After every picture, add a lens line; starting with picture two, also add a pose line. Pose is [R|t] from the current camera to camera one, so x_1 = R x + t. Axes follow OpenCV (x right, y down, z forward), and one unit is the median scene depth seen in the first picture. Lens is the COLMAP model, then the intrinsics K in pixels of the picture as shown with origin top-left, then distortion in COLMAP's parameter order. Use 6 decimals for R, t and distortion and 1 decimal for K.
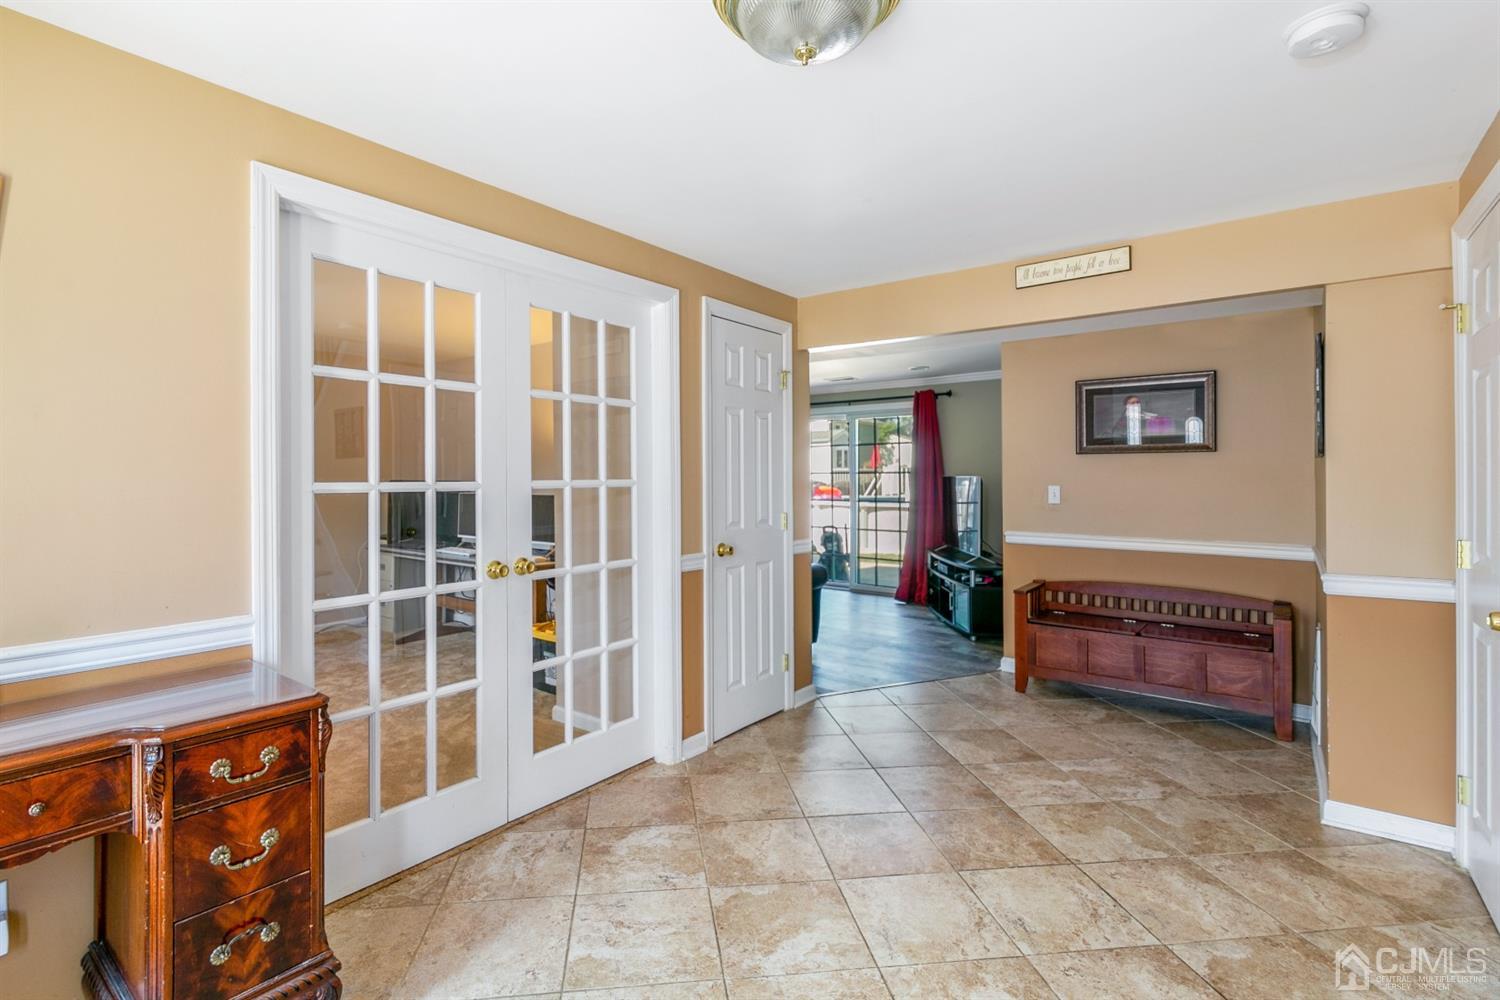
lens RADIAL K [[702.6, 0, 724.7], [0, 702.6, 474.1], [0, 0, 1]] dist [0.000115, -0.000173]
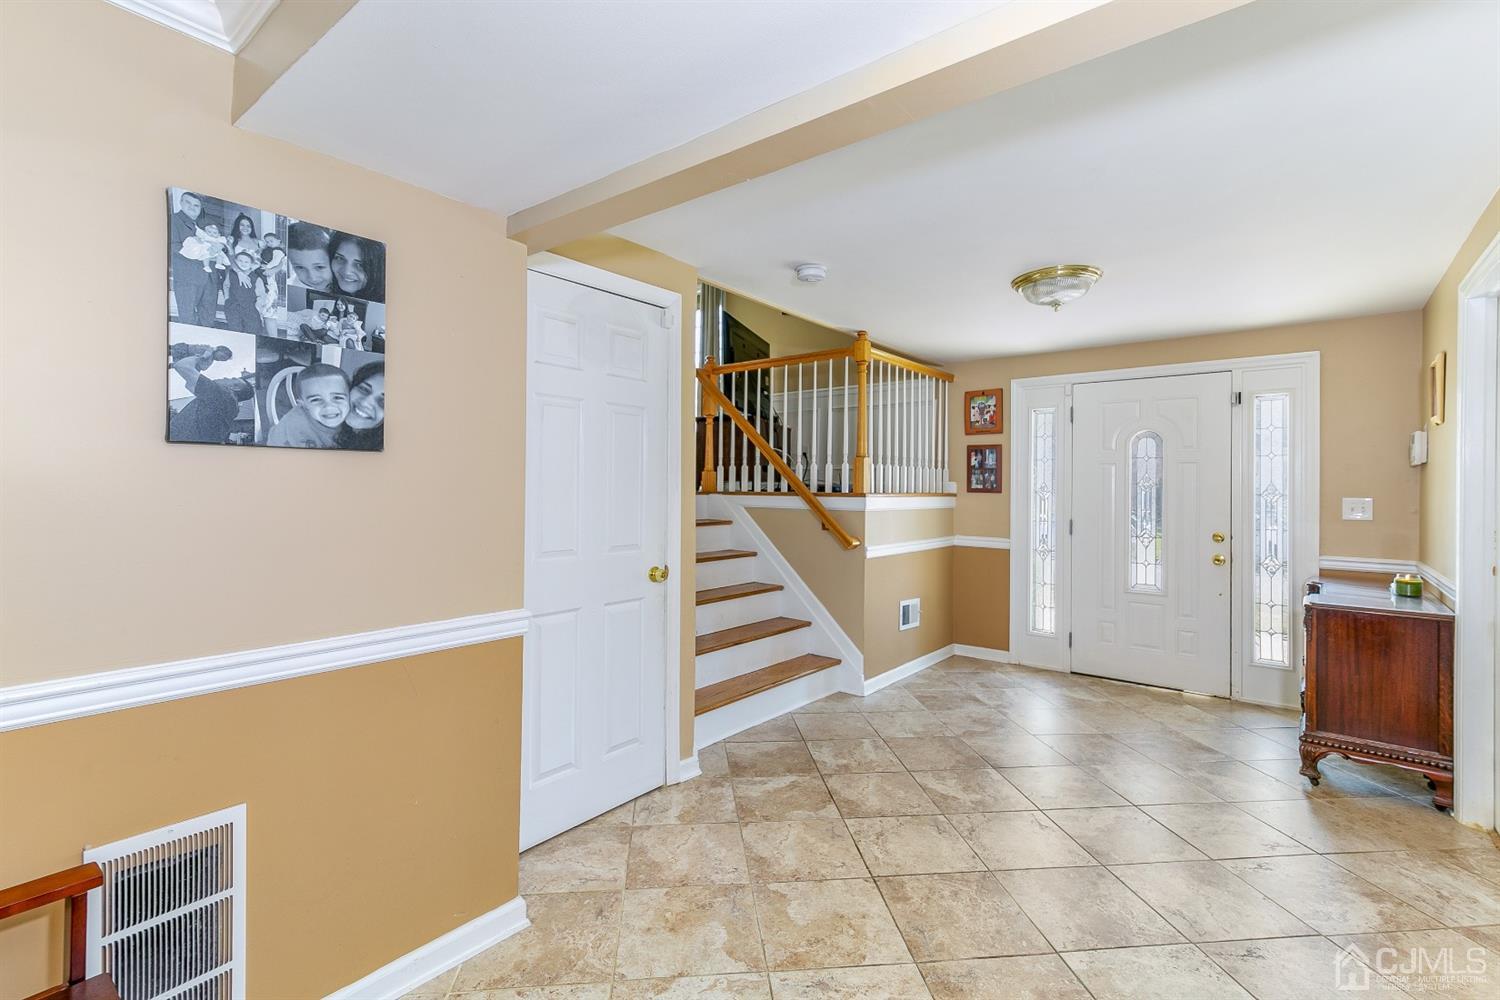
lens RADIAL K [[690.8, 0, 746.2], [0, 690.8, 487.3], [0, 0, 1]] dist [0.008972, -0.000230]
pose [[-0.999879, -0.007251, 0.013776, 0.661303], [-0.007311, 0.999964, -0.004254, 0.003357], [-0.013744, -0.004354, -0.999896, 1.975473]]
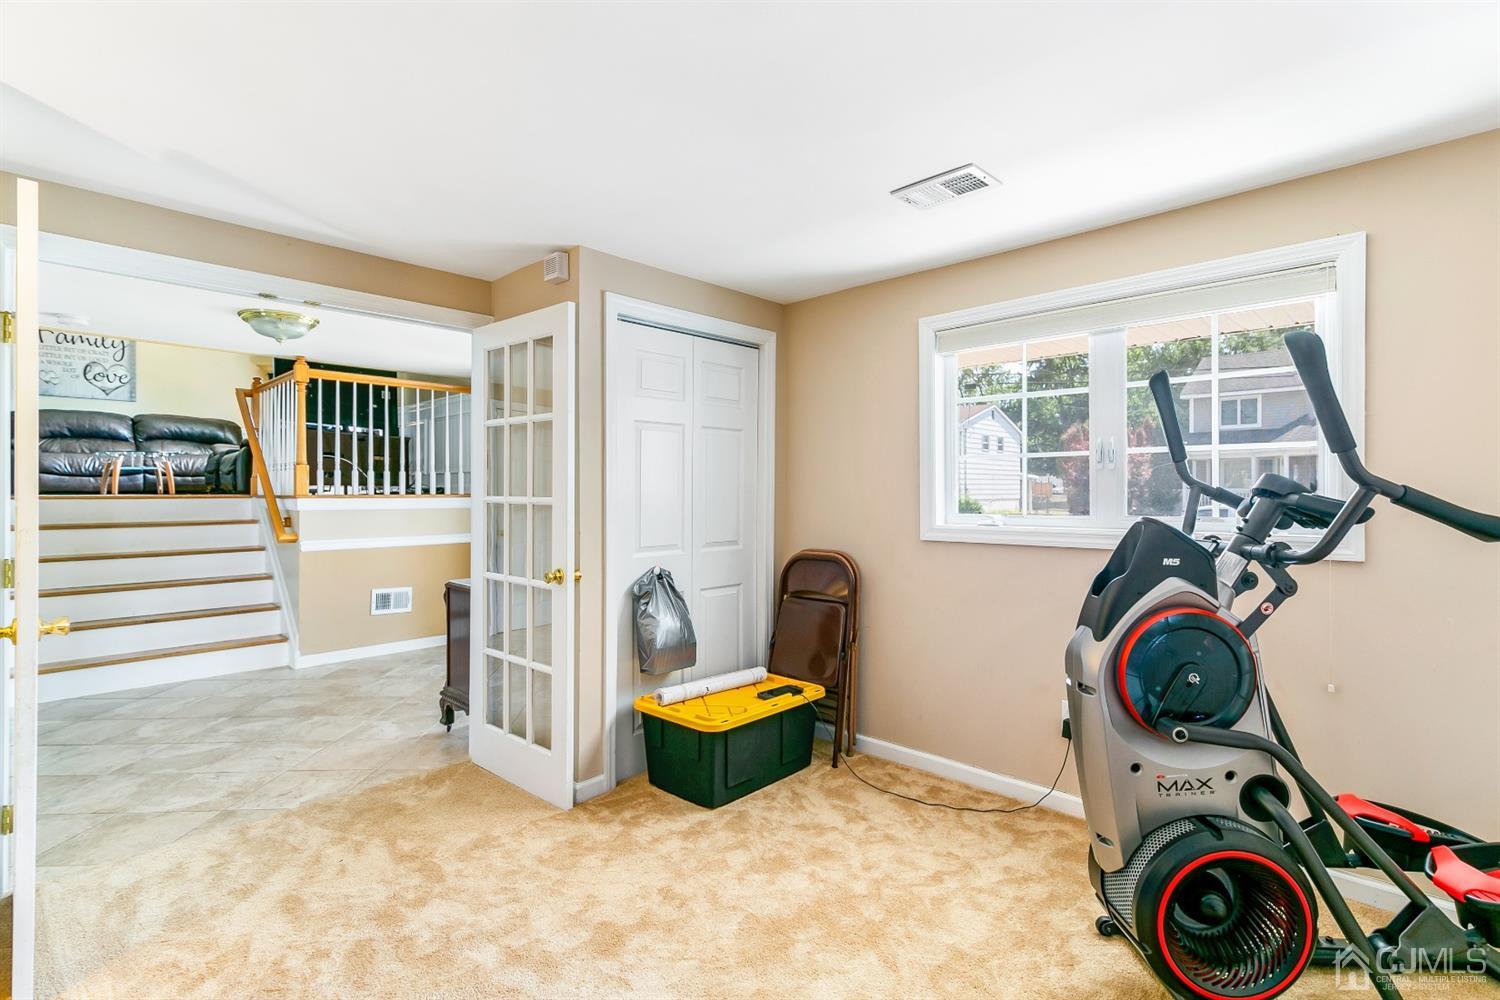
lens RADIAL K [[714.0, 0, 752.9], [0, 714.0, 498.2], [0, 0, 1]] dist [0.014252, 0.000085]
pose [[-0.995463, 0.002395, 0.095118, -1.228708], [0.002891, 0.999983, 0.005080, 0.011610], [-0.095104, 0.005332, -0.995453, 2.214774]]
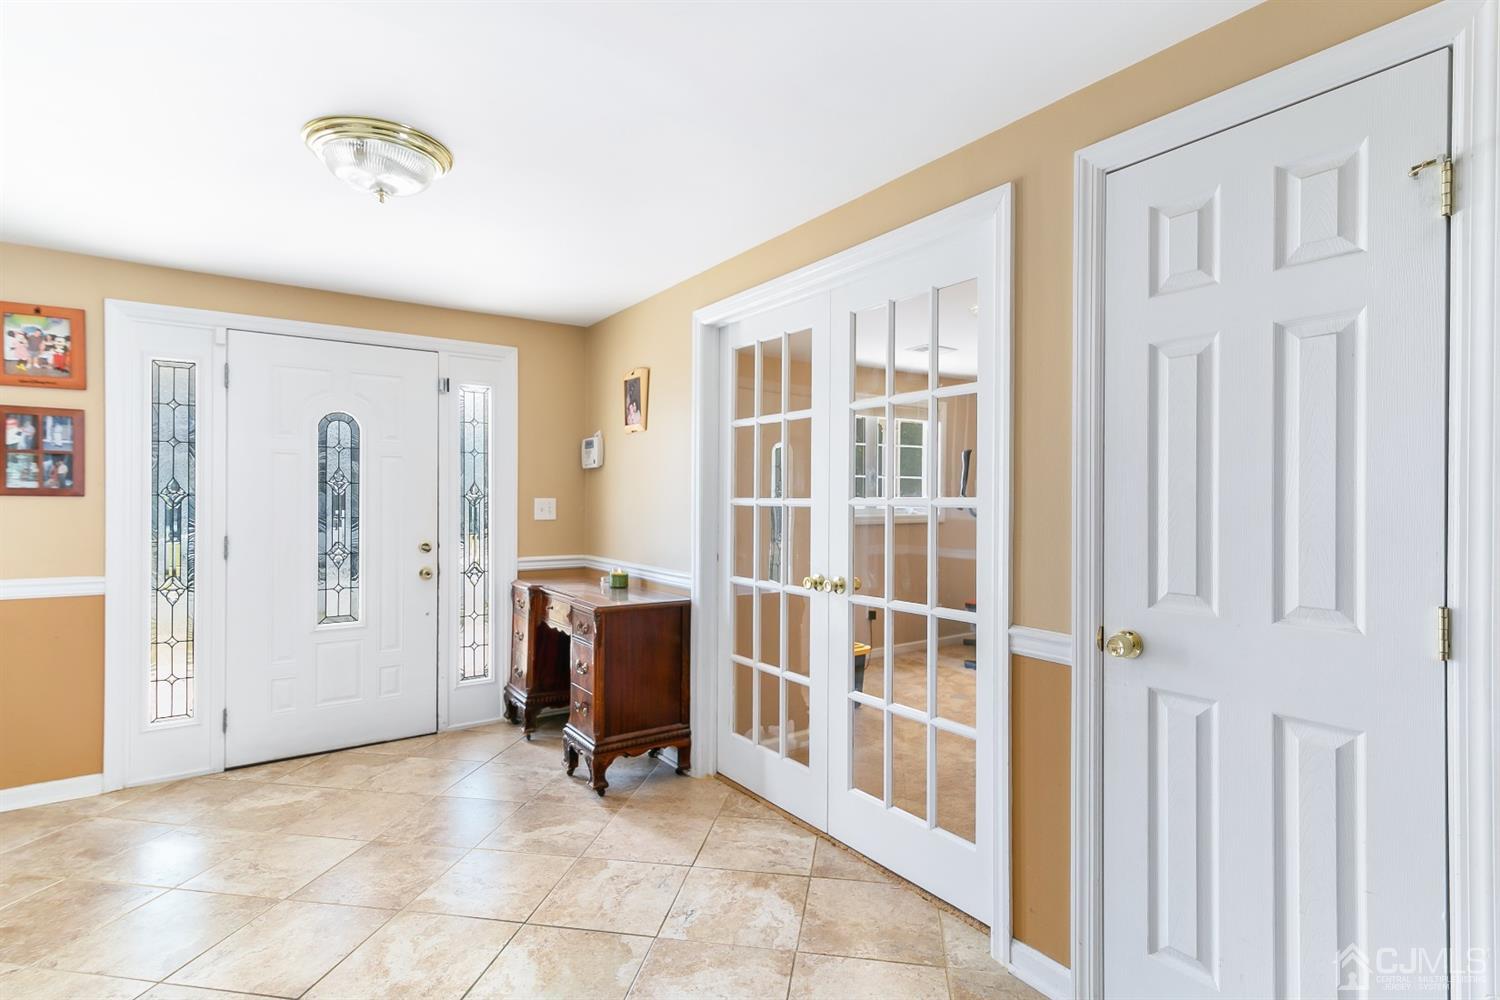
lens RADIAL K [[736.9, 0, 749.2], [0, 736.9, 500.2], [0, 0, 1]] dist [0.013549, -0.000330]
pose [[-0.285238, 0.003783, -0.958449, 0.812909], [0.000898, 0.999993, 0.003680, 0.008891], [0.958456, 0.000189, -0.285239, 1.297971]]
